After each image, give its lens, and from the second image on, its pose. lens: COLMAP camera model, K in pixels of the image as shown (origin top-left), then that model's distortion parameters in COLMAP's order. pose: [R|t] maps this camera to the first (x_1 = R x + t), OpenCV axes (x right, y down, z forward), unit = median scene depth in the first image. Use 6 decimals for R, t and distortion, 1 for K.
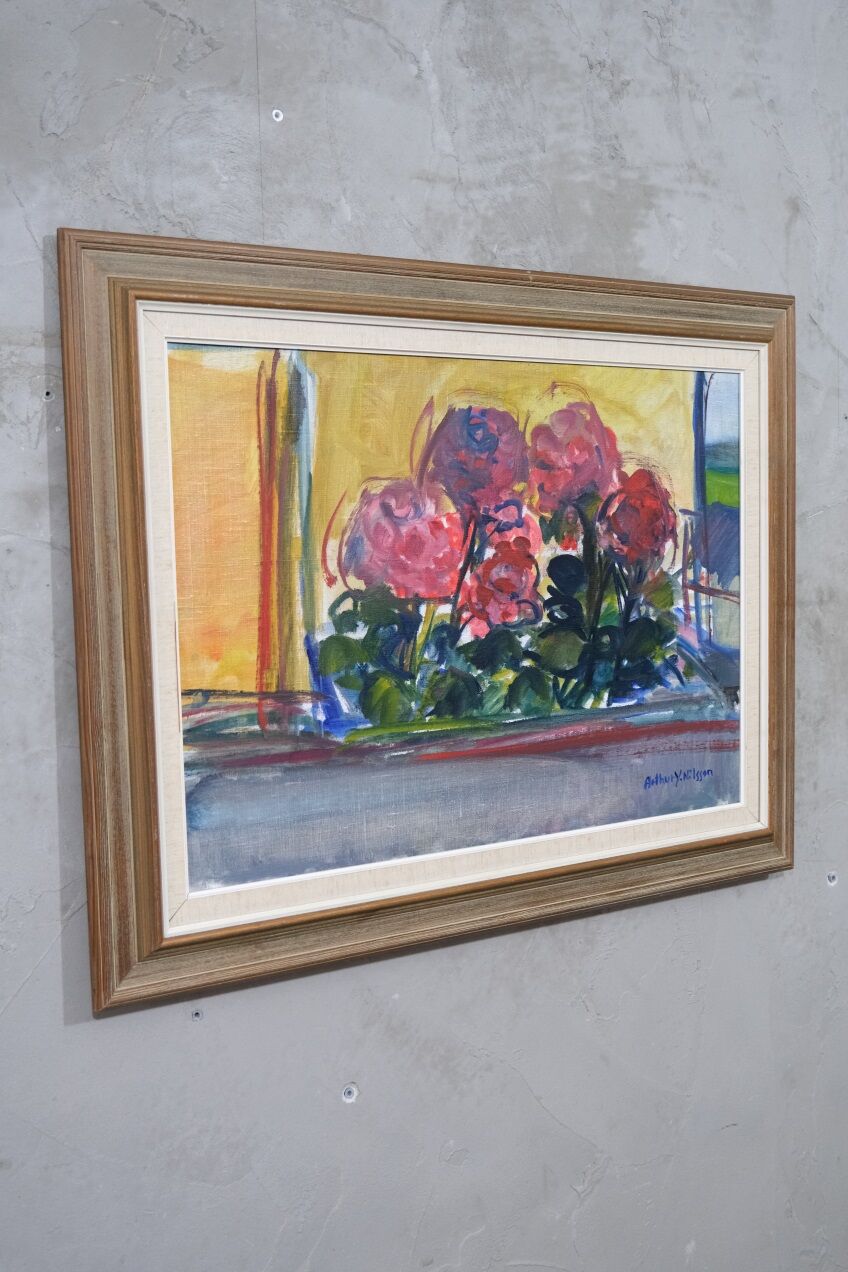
lens RADIAL K [[1425.6, 0, 435.9], [0, 1425.6, 650.7], [0, 0, 1]] dist [-0.031653, 0.000000]
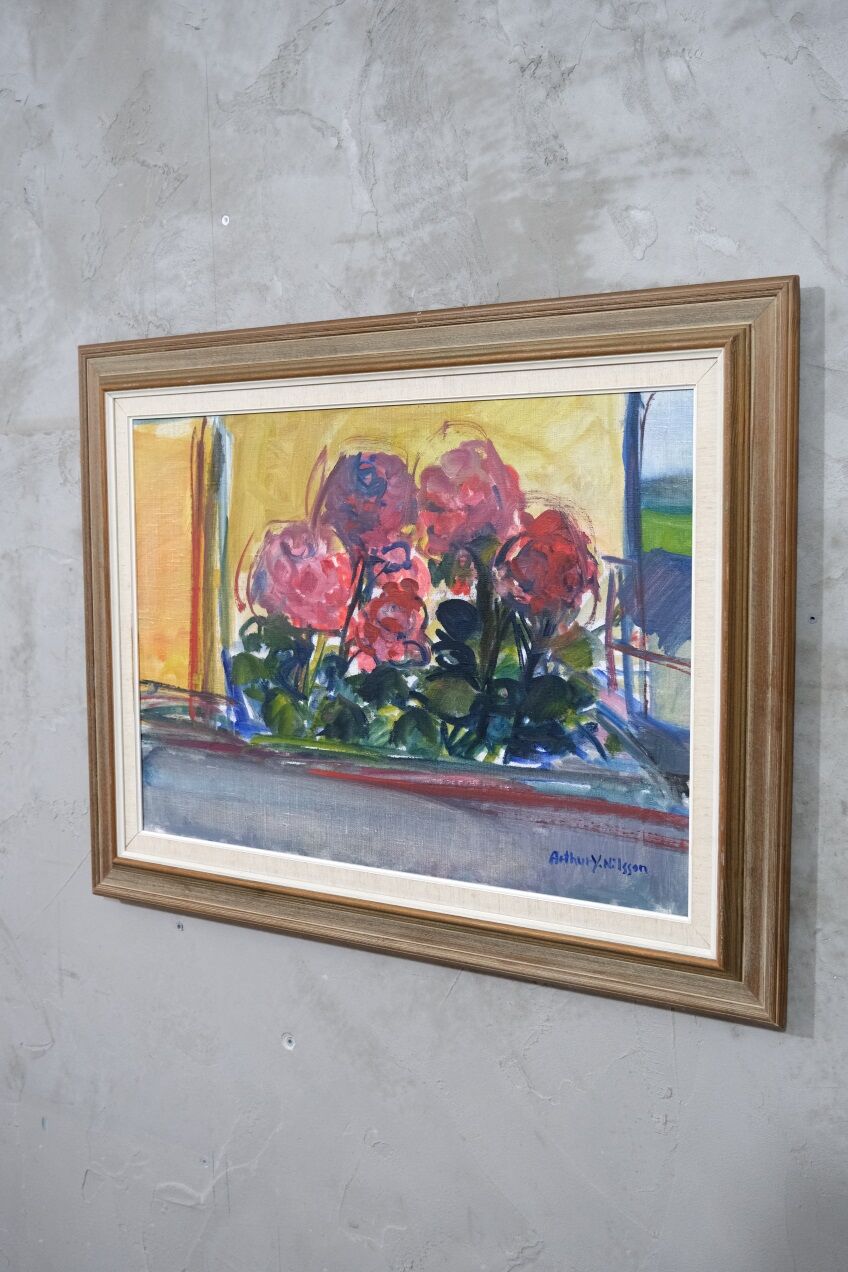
lens RADIAL K [[1344.3, 0, 418.0], [0, 1344.3, 657.4], [0, 0, 1]] dist [-0.034657, 0.000000]
pose [[0.439312, 0.119235, -0.890386, 0.962578], [-0.076989, 0.992503, 0.094925, -0.120978], [0.895030, 0.026848, 0.445198, 0.611169]]
